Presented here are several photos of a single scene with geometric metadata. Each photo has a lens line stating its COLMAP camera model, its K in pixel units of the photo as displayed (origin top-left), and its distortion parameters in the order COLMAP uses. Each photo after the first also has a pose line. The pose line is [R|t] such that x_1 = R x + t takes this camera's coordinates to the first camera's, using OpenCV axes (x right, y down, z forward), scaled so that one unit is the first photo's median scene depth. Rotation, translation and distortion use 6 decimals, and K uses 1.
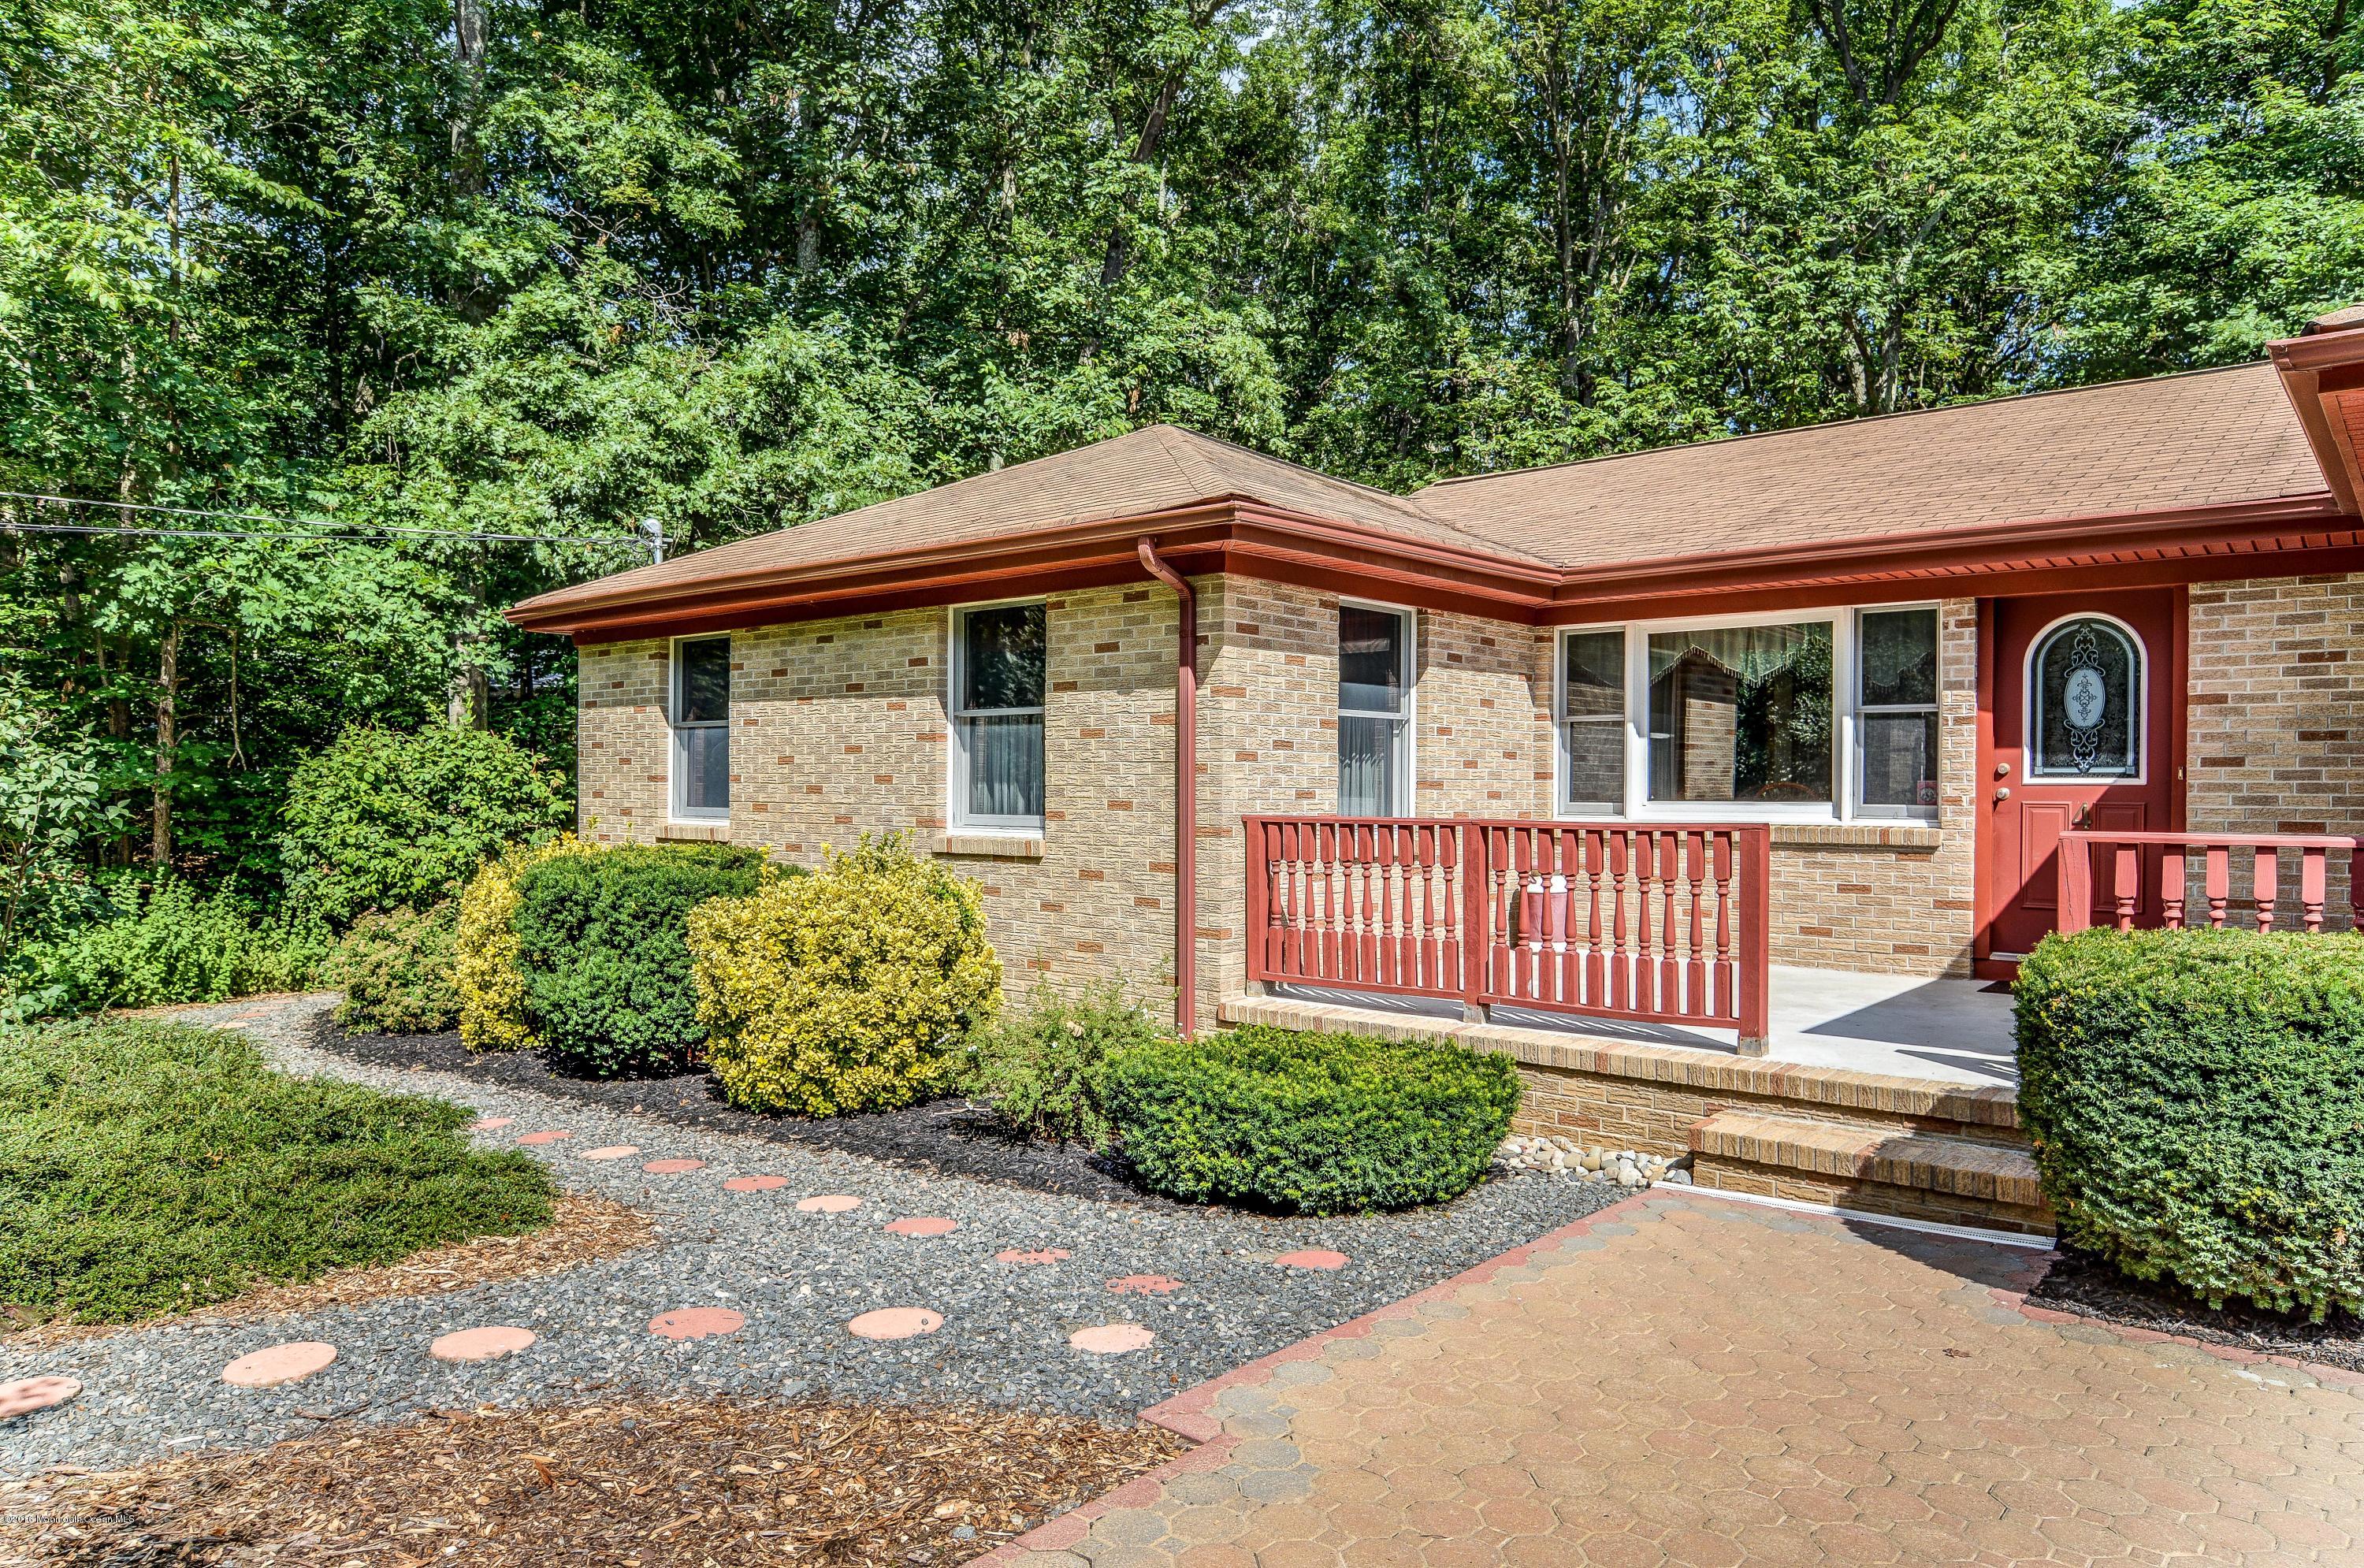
lens RADIAL K [[1503.4, 0, 1170.6], [0, 1503.4, 792.1], [0, 0, 1]] dist [0.003252, 0.002877]
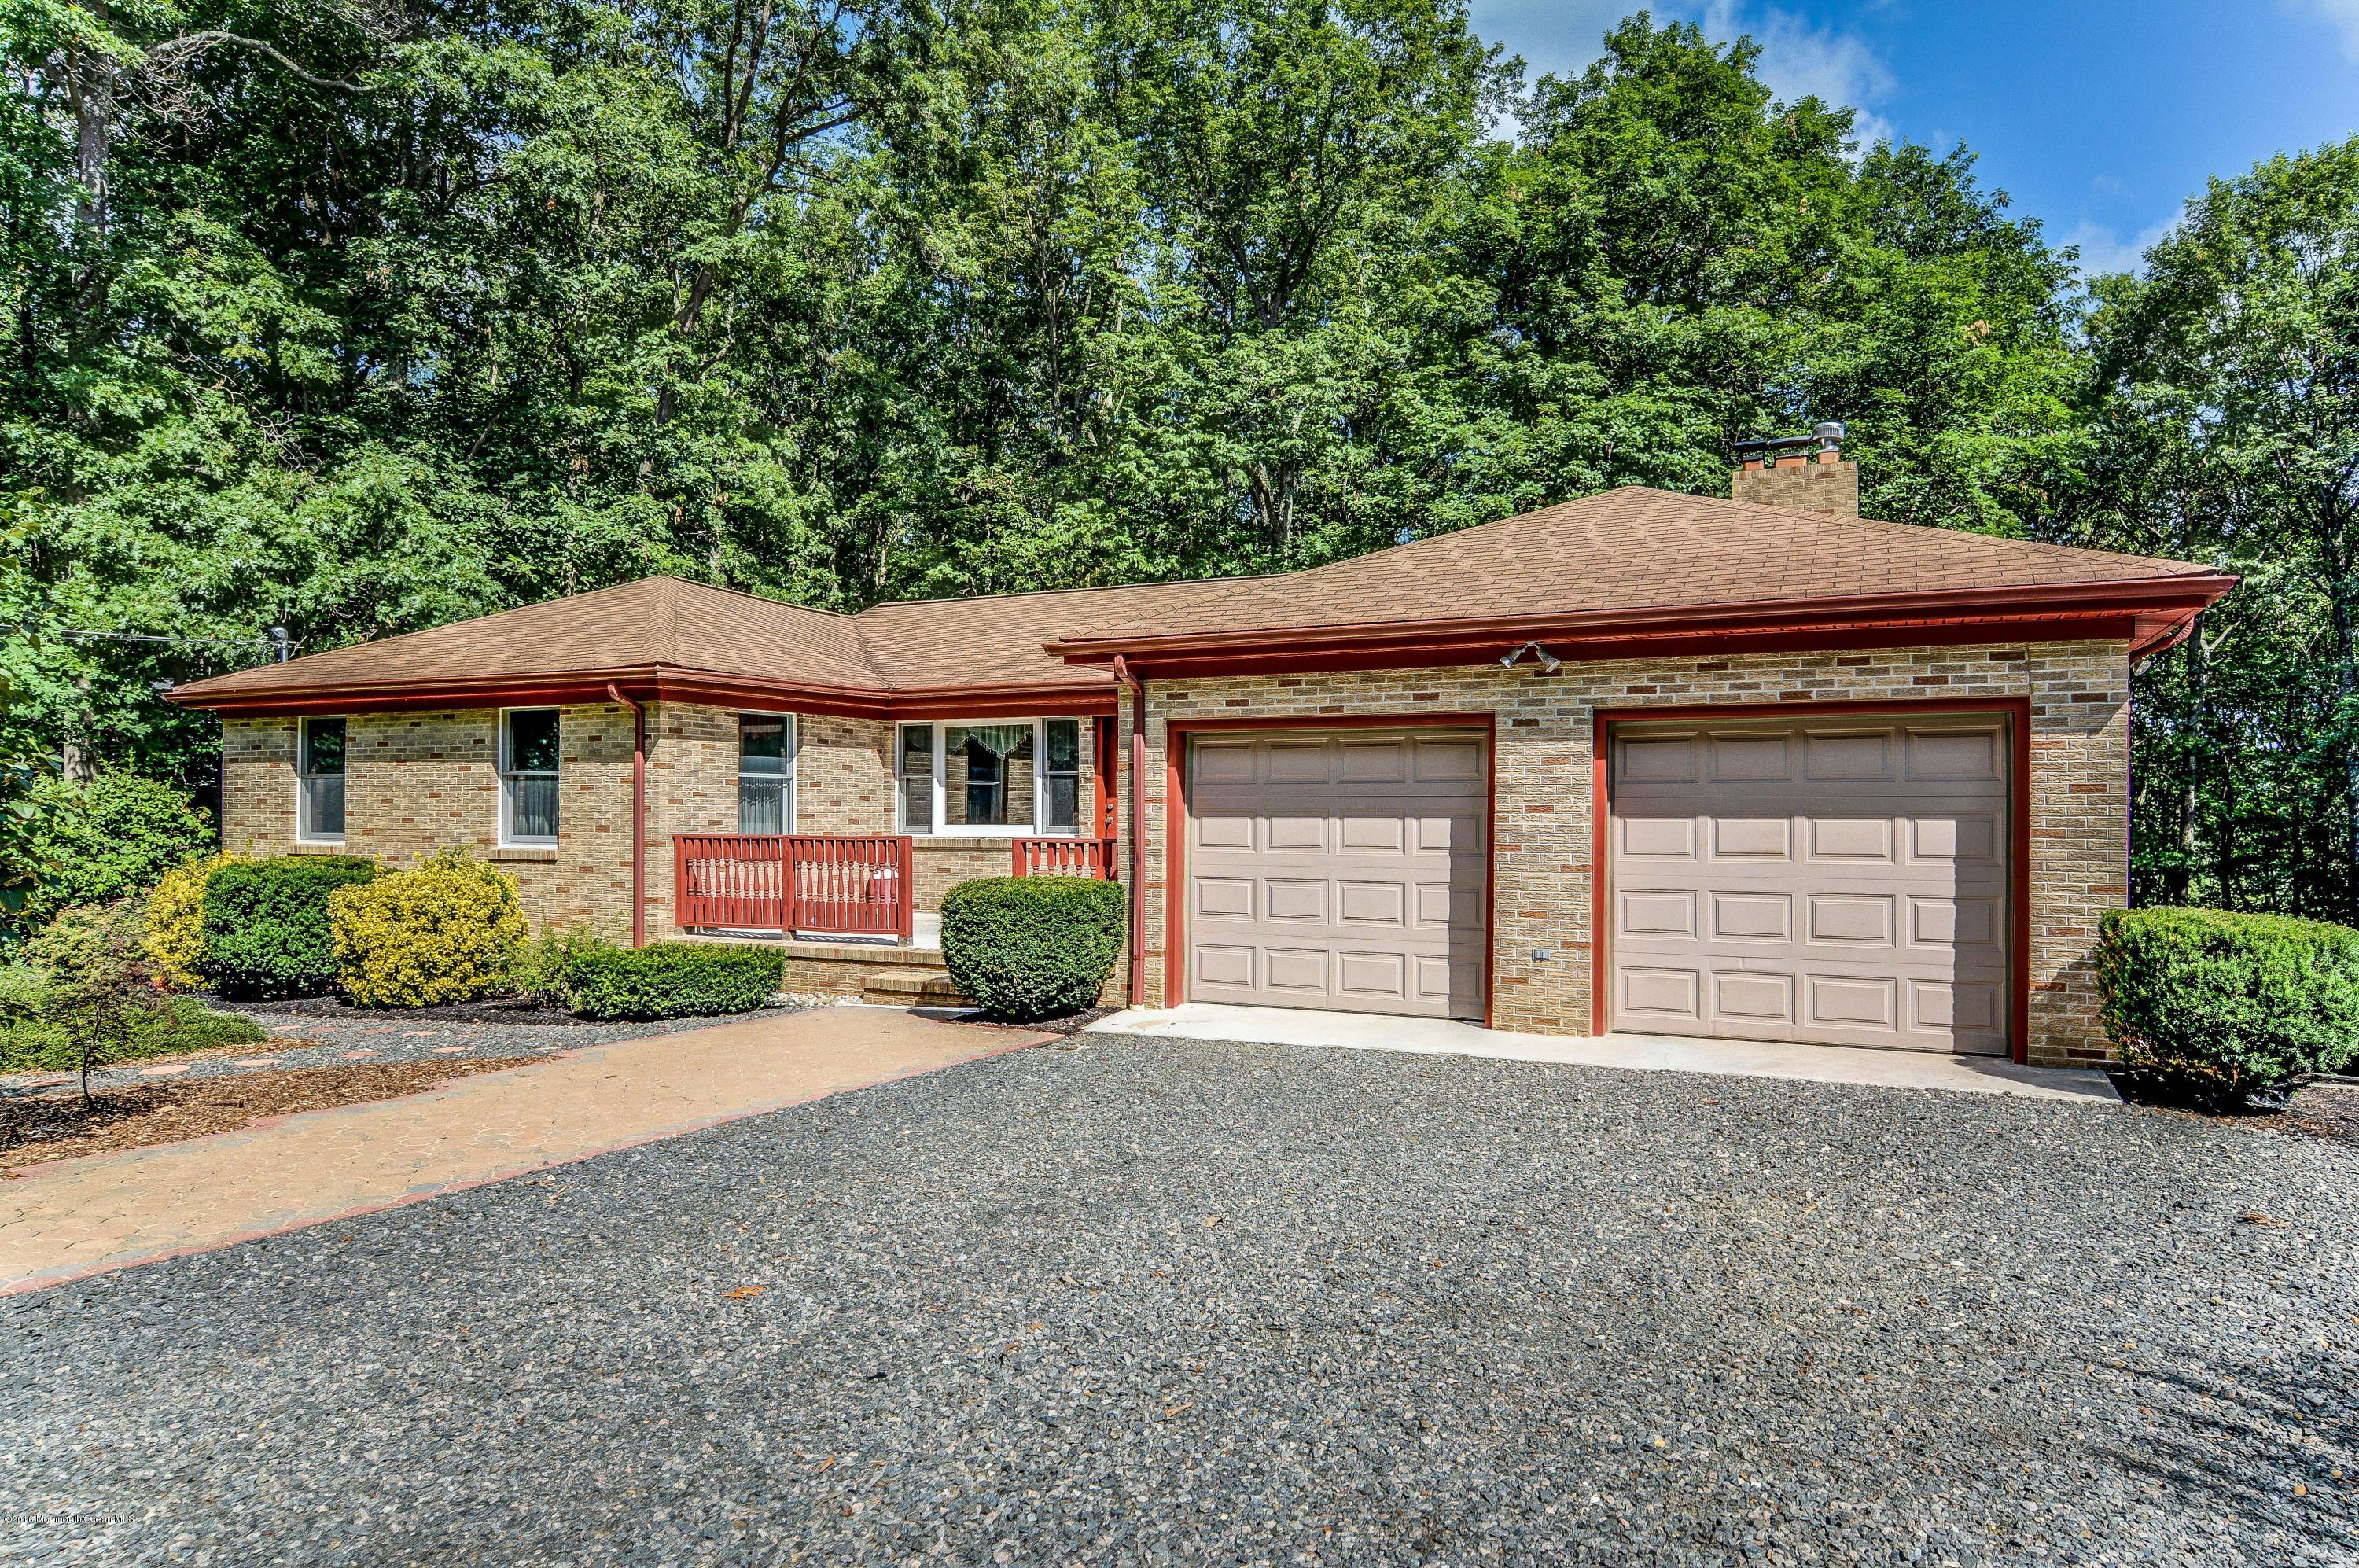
lens RADIAL K [[1422.9, 0, 1186.7], [0, 1422.9, 795.6], [0, 0, 1]] dist [-0.018001, 0.004700]
pose [[0.961670, -0.001795, 0.274203, 0.137601], [0.005338, 0.999912, -0.012176, -0.005439], [-0.274157, 0.013173, 0.961595, -0.633436]]
